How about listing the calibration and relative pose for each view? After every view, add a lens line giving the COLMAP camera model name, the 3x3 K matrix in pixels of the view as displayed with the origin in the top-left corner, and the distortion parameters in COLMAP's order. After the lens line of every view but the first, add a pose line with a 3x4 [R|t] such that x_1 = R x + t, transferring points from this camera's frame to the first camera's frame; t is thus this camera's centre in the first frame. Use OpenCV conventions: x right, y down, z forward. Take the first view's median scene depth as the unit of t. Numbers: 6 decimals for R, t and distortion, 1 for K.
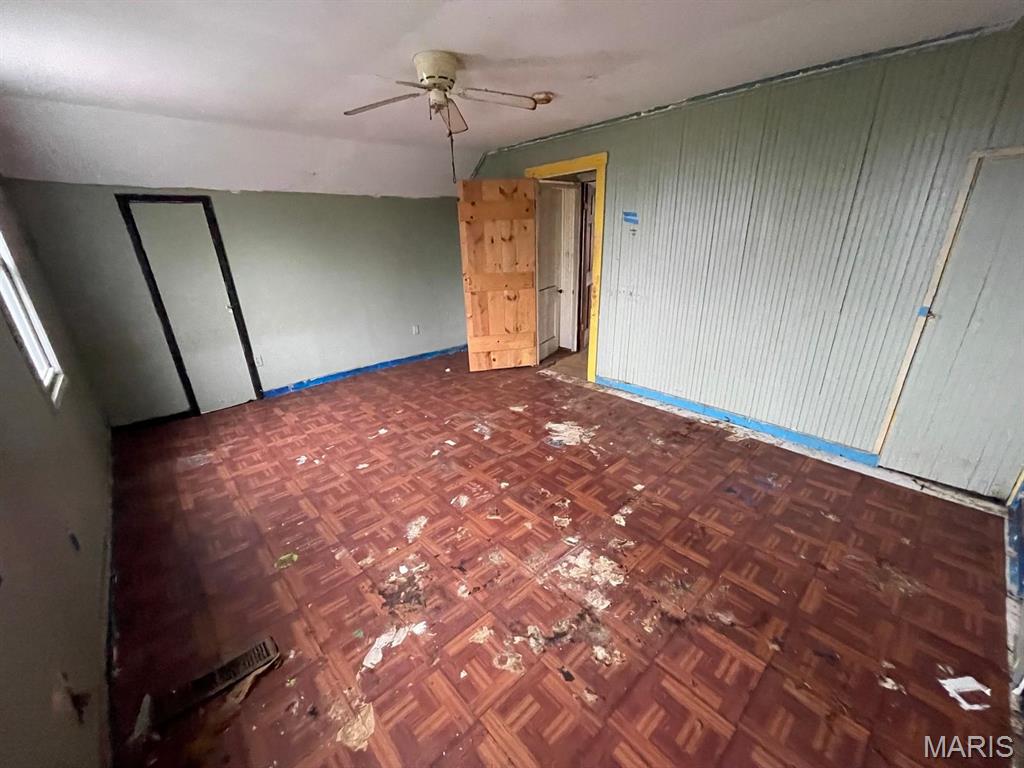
lens RADIAL K [[411.7, 0, 509.0], [0, 411.7, 387.7], [0, 0, 1]] dist [0.000388, -0.001292]
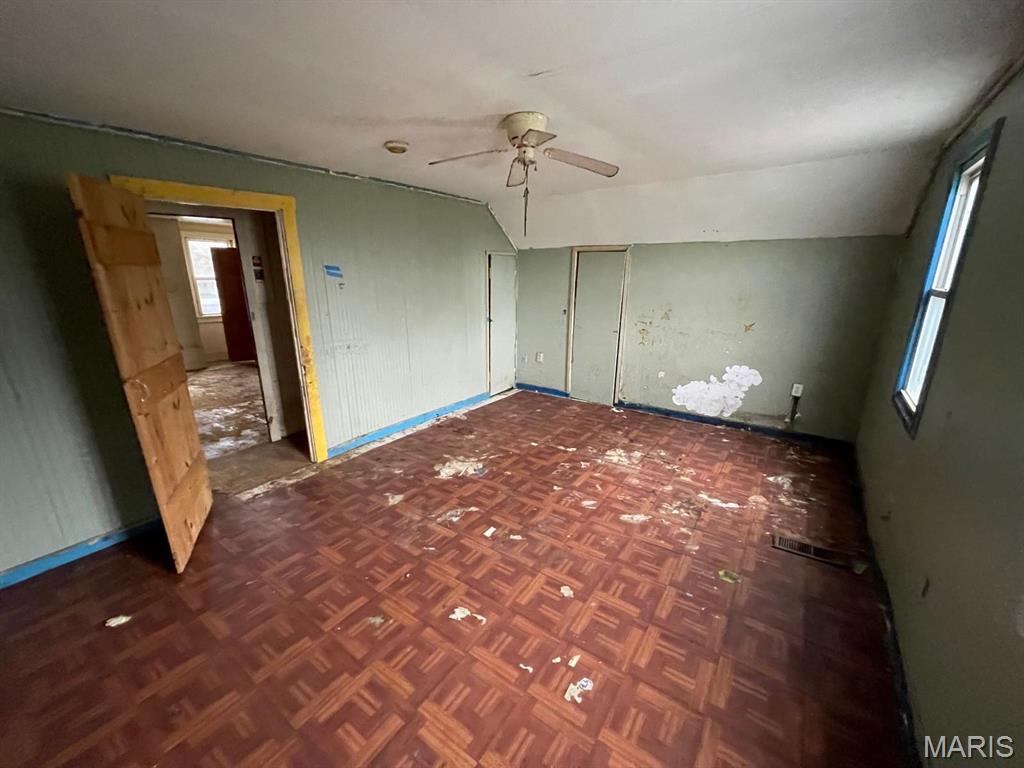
lens RADIAL K [[411.7, 0, 508.8], [0, 411.7, 390.6], [0, 0, 1]] dist [0.000388, -0.001292]
pose [[-0.211291, -0.238719, 0.947824, -0.957032], [0.361011, 0.882088, 0.302640, -0.386687], [-0.908310, 0.406120, -0.100197, 1.042529]]
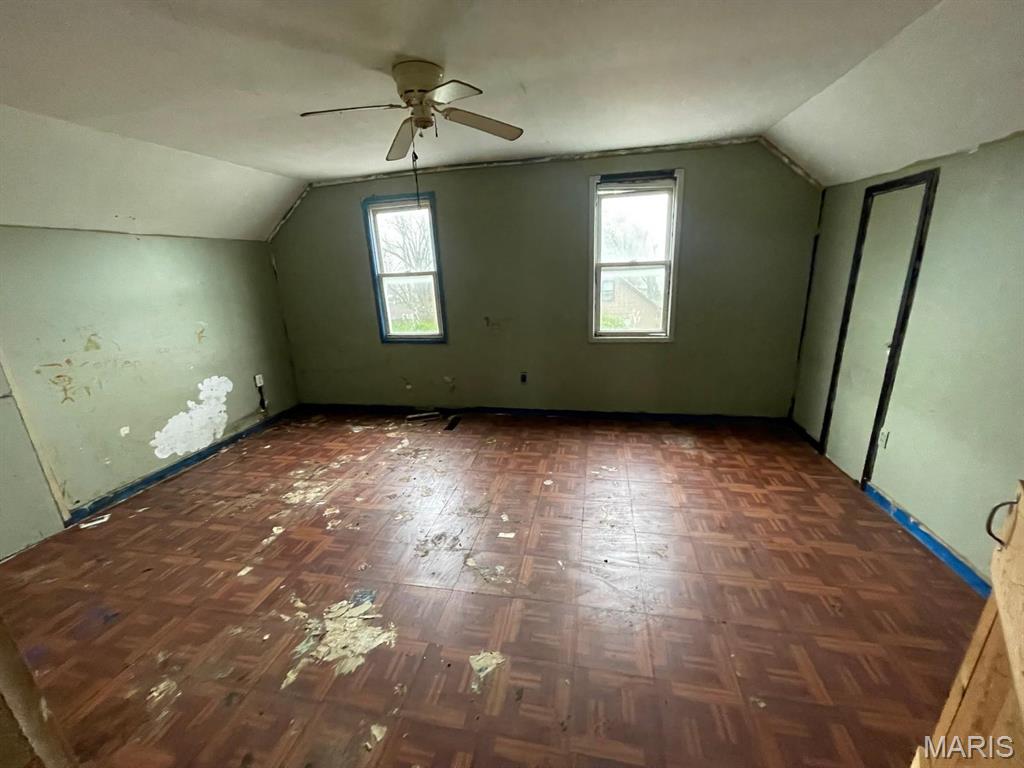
lens RADIAL K [[411.7, 0, 511.5], [0, 411.7, 389.2], [0, 0, 1]] dist [0.000388, -0.001292]
pose [[-0.805995, 0.238001, -0.541967, 0.217461], [-0.143144, 0.810057, 0.568610, -0.570097], [0.574354, 0.535876, -0.618833, 1.481650]]
